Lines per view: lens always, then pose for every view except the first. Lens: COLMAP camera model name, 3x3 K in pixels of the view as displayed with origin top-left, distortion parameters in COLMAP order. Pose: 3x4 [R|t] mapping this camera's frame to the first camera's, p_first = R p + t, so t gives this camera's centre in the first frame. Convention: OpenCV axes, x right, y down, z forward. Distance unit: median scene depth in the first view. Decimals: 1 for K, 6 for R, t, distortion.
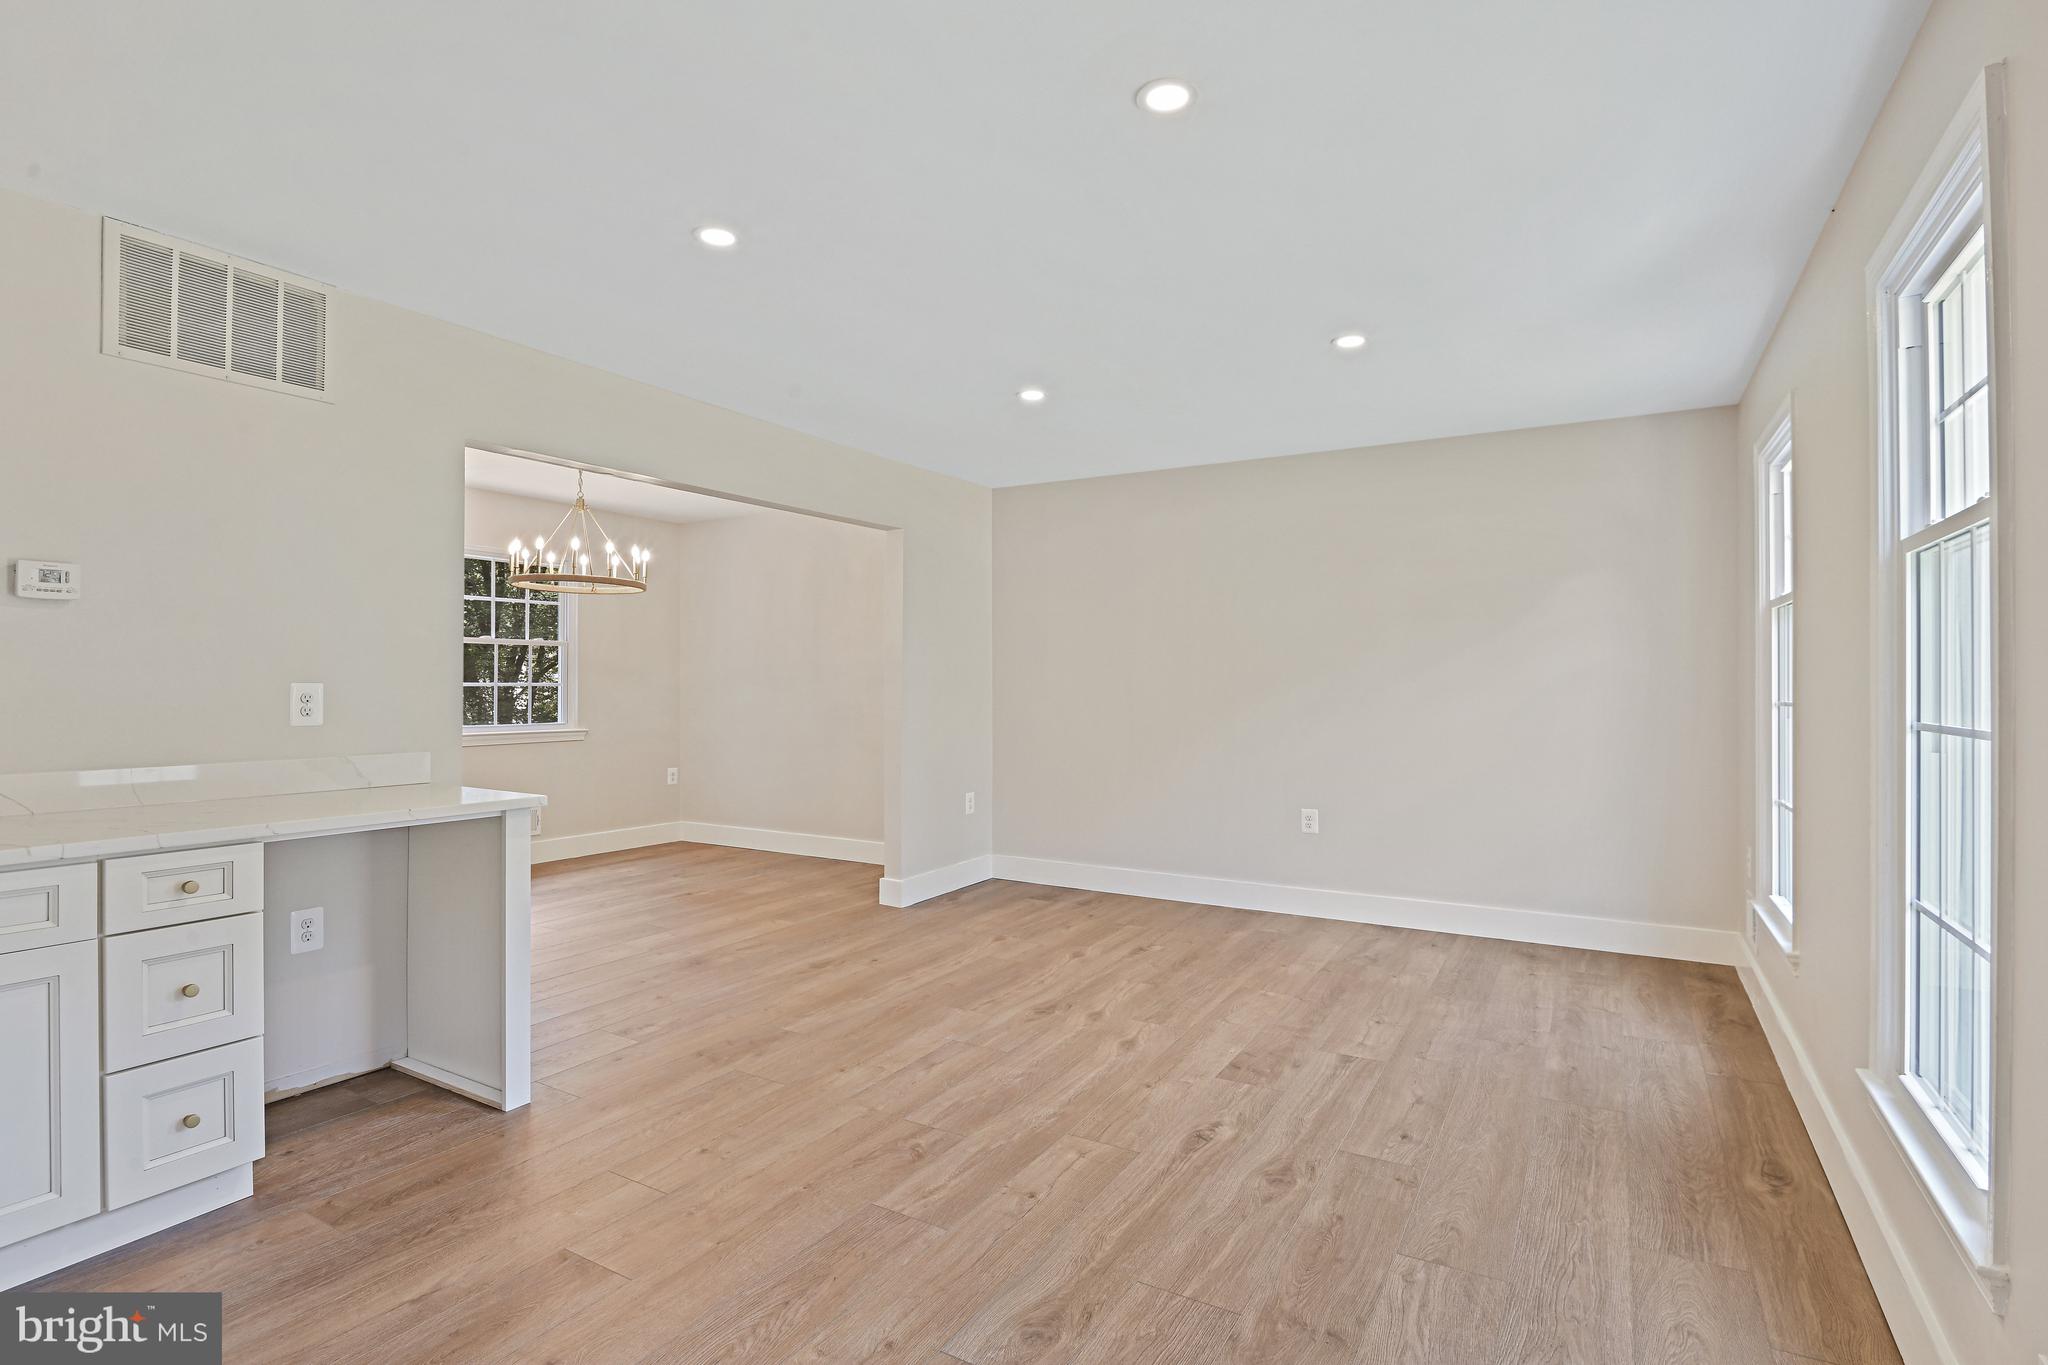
lens RADIAL K [[1004.7, 0, 1020.6], [0, 1004.7, 675.1], [0, 0, 1]] dist [-0.011791, -0.000745]
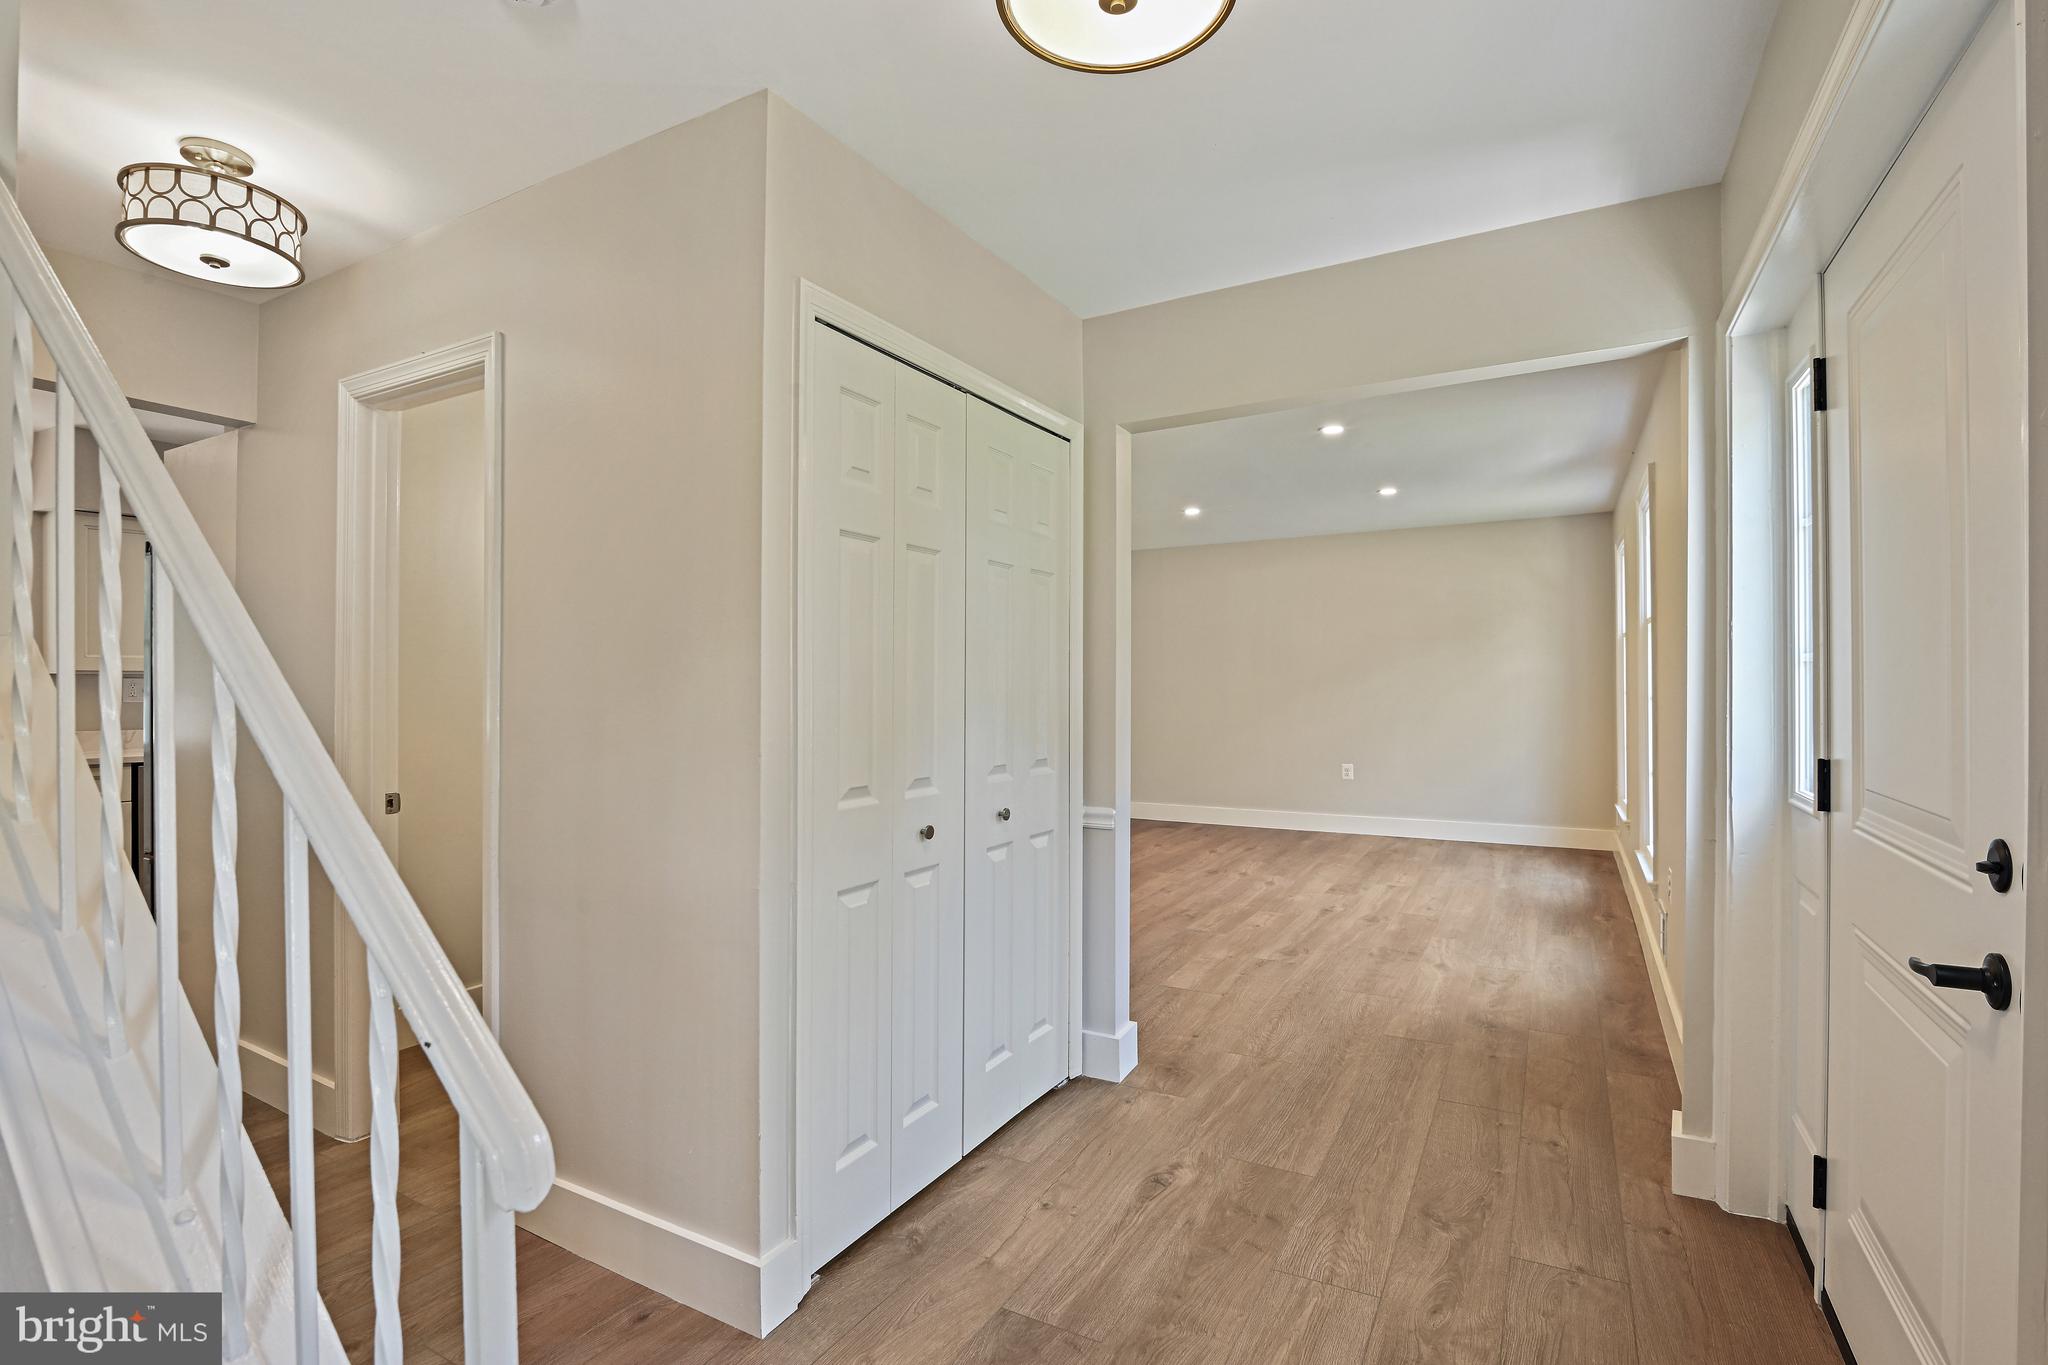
lens RADIAL K [[951.6, 0, 1013.1], [0, 951.6, 681.5], [0, 0, 1]] dist [-0.021123, 0.000921]
pose [[0.999911, -0.010016, 0.008785, -0.357990], [0.010004, 0.999949, 0.001429, -0.002121], [-0.008799, -0.001341, 0.999960, -0.688787]]
